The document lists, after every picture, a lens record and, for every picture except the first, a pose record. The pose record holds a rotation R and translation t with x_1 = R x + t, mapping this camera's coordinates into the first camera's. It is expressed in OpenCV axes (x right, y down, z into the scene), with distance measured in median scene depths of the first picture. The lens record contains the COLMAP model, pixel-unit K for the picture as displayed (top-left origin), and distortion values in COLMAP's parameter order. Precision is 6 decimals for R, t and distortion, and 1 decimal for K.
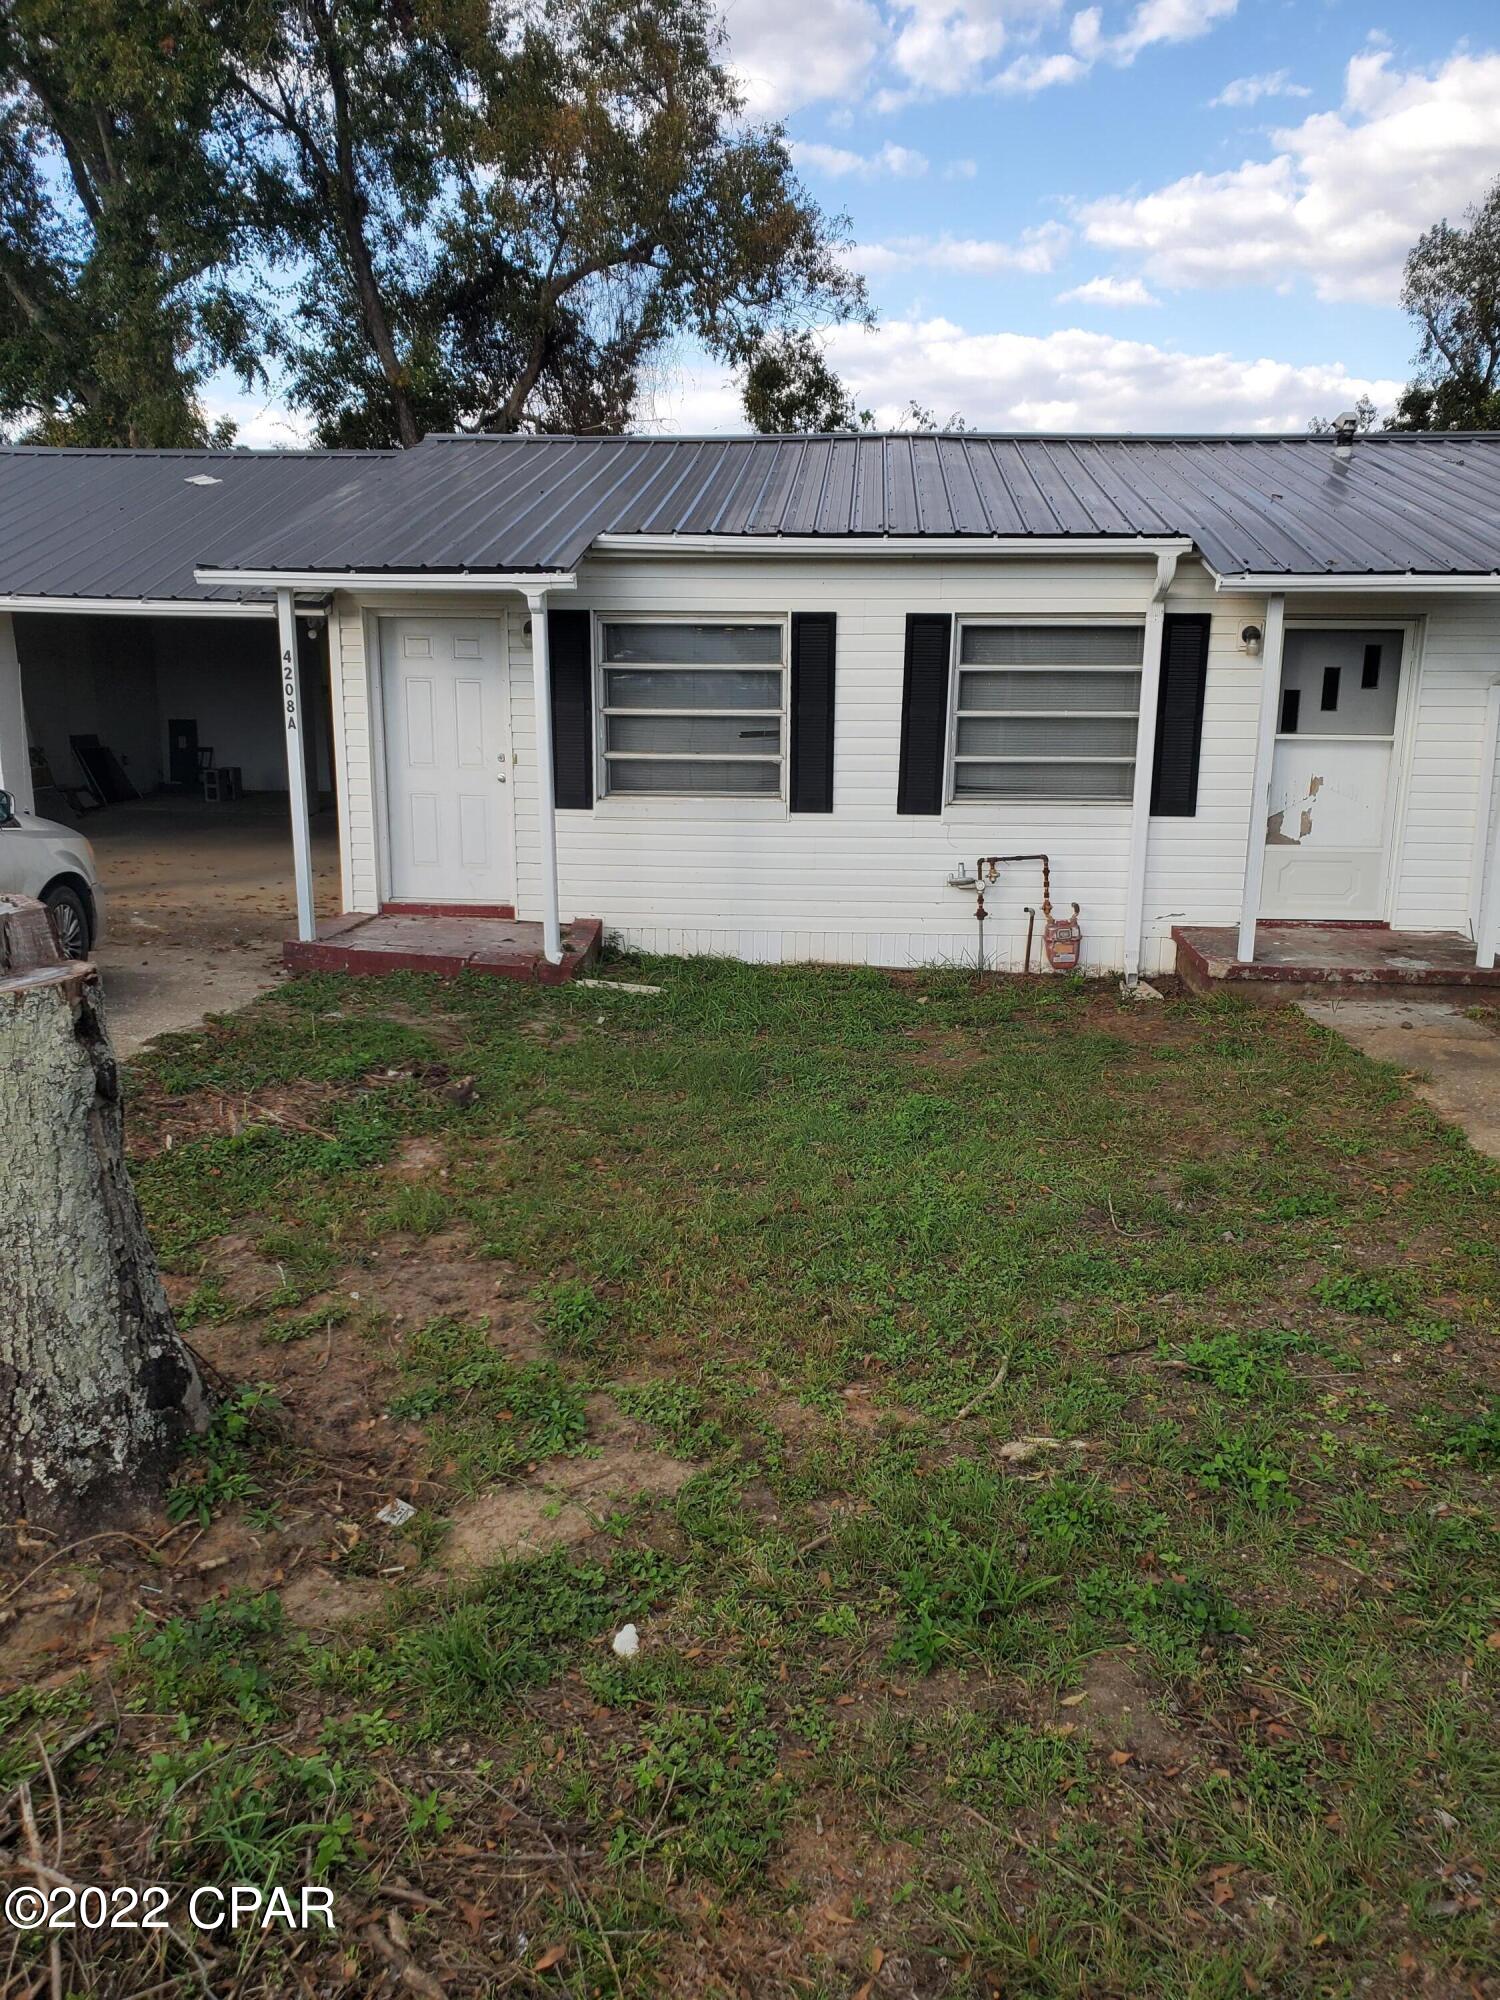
lens RADIAL K [[1560.9, 0, 763.9], [0, 1560.9, 989.2], [0, 0, 1]] dist [0.036150, -0.004203]
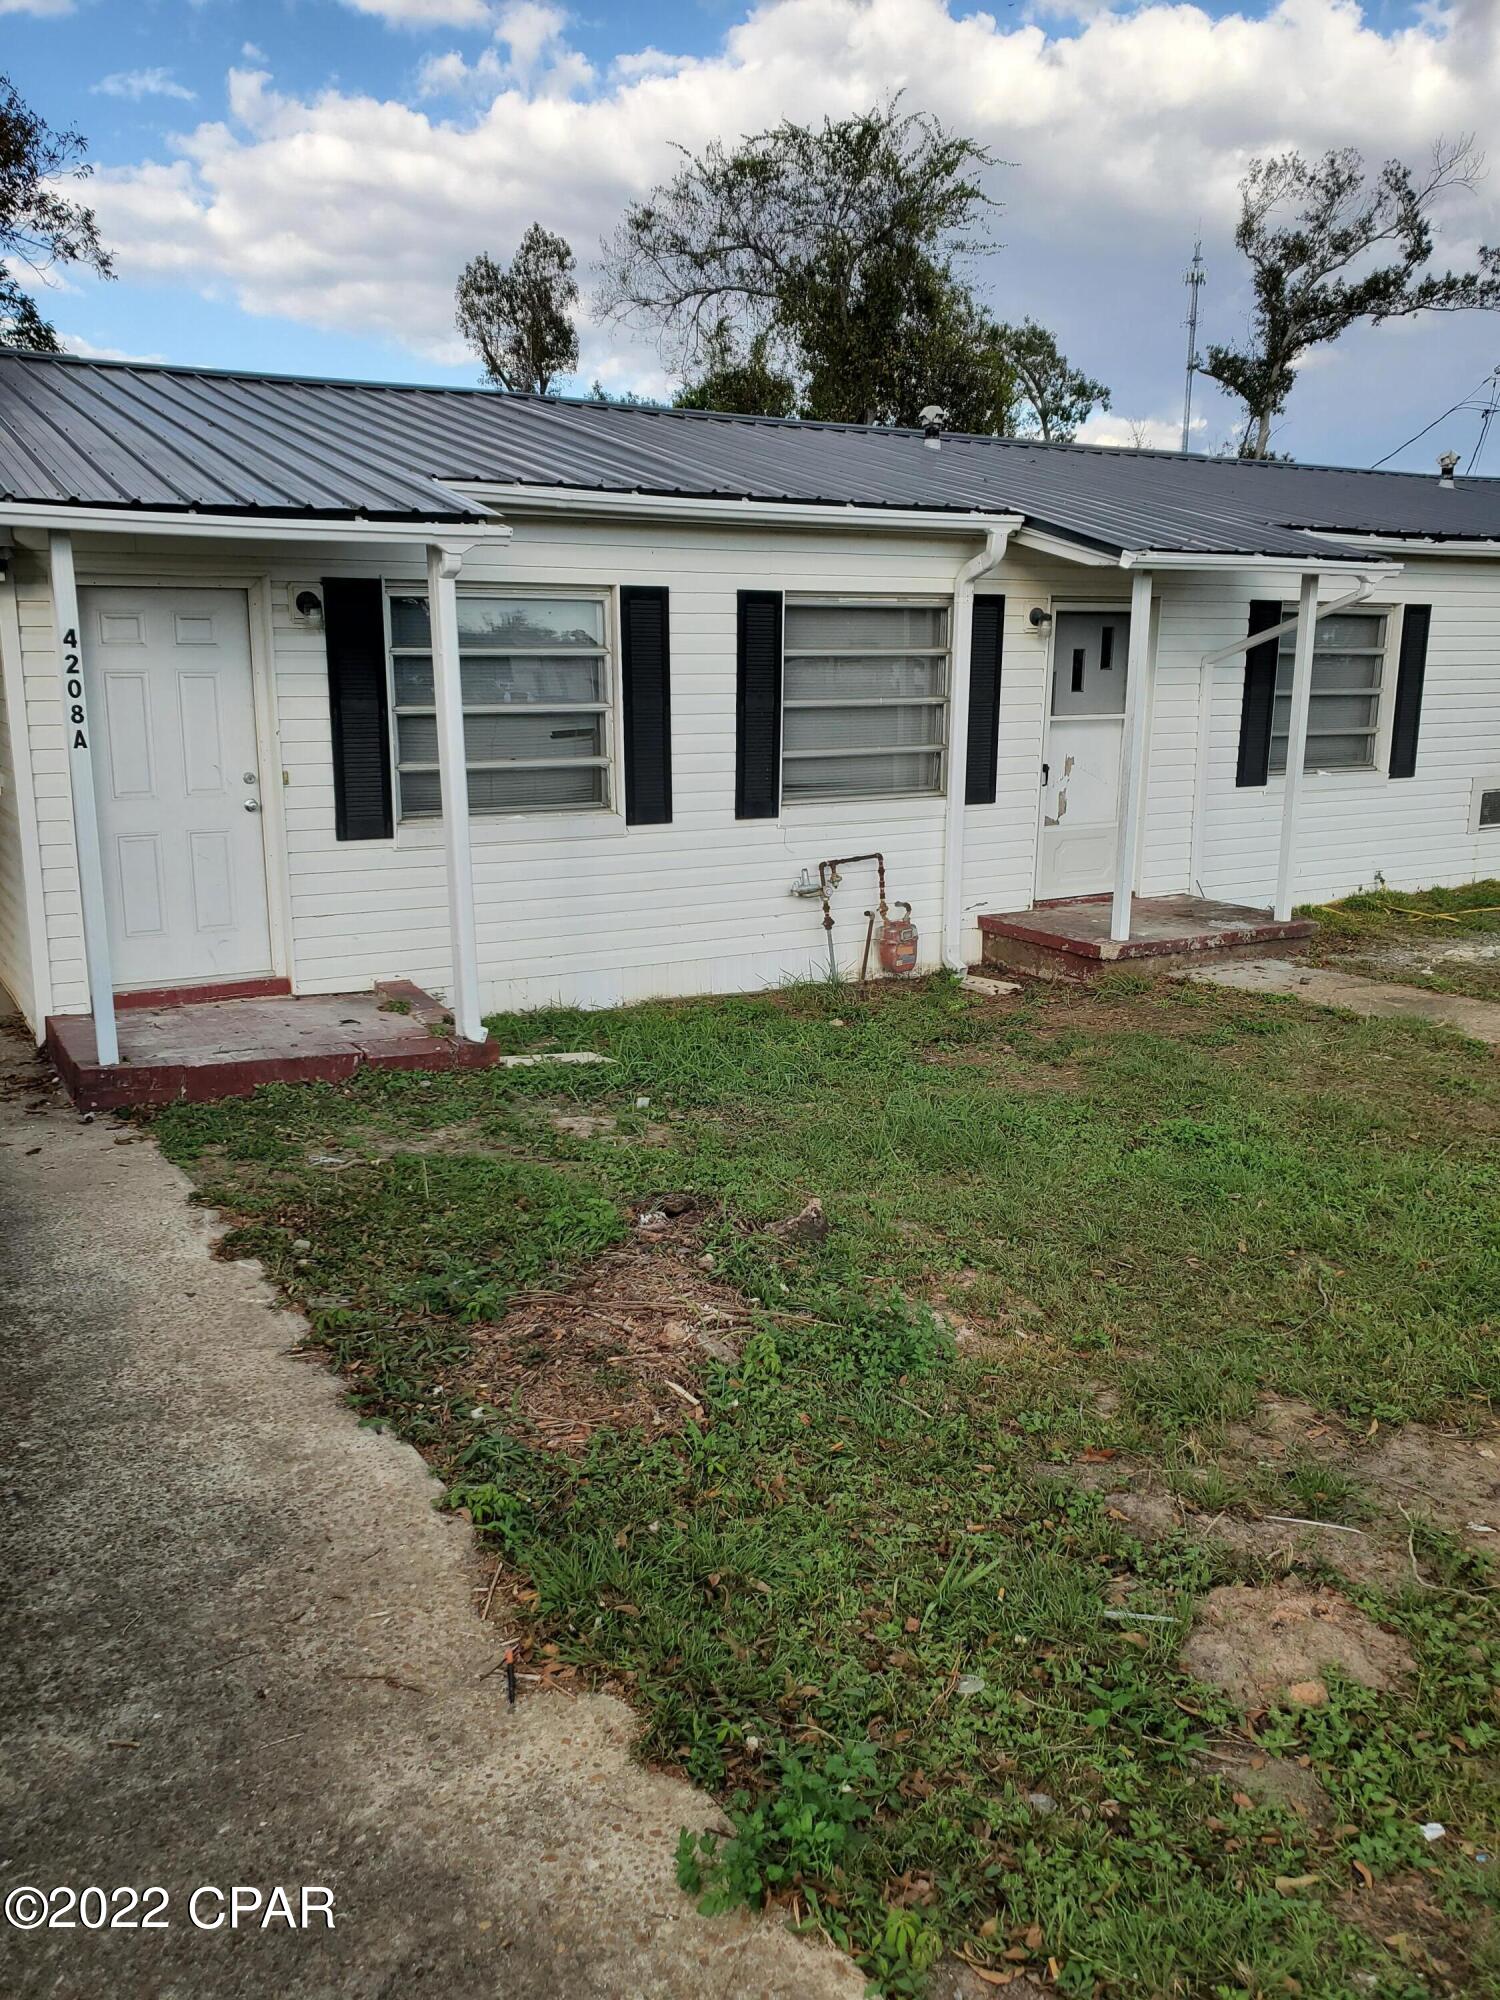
lens RADIAL K [[1560.9, 0, 742.8], [0, 1560.9, 1000.9], [0, 0, 1]] dist [0.036150, -0.004203]
pose [[0.825622, -0.129537, 0.549153, -0.409175], [0.128829, 0.990858, 0.040041, -0.046172], [-0.549319, 0.037688, 0.834762, 0.271693]]
